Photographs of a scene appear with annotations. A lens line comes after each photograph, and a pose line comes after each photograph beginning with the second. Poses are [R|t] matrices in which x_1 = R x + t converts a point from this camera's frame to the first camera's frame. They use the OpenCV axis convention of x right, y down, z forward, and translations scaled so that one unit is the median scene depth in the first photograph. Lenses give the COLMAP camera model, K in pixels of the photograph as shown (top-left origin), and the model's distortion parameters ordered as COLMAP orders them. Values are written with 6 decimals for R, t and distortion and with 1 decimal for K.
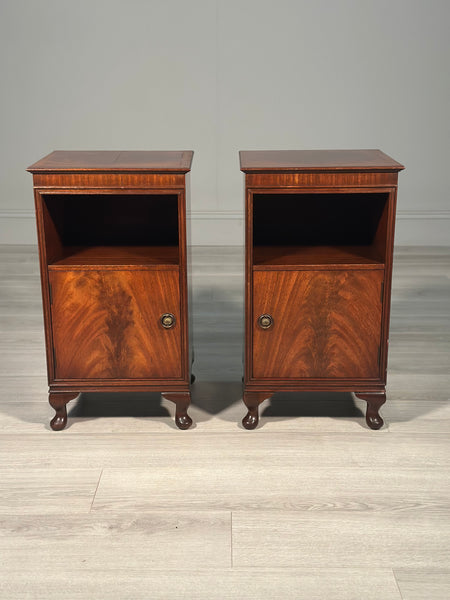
lens RADIAL K [[832.8, 0, 225.0], [0, 832.8, 300.0], [0, 0, 1]] dist [0.193768, -0.332991]
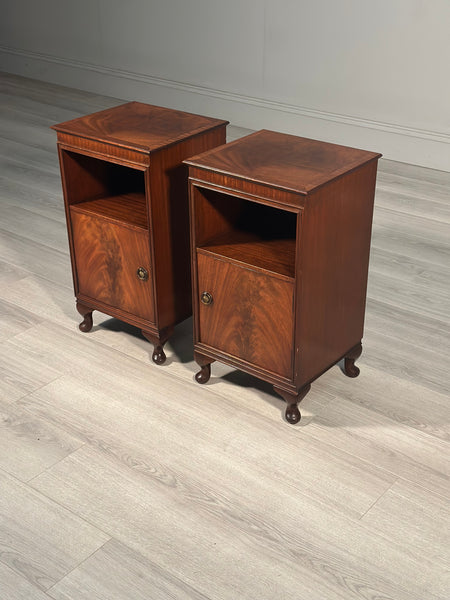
lens RADIAL K [[832.8, 0, 225.0], [0, 832.8, 300.0], [0, 0, 1]] dist [0.193768, -0.332991]
pose [[0.786928, 0.286149, -0.546684, 0.724039], [-0.173900, 0.952906, 0.248454, -0.270037], [0.592033, -0.100447, 0.799630, 0.143651]]
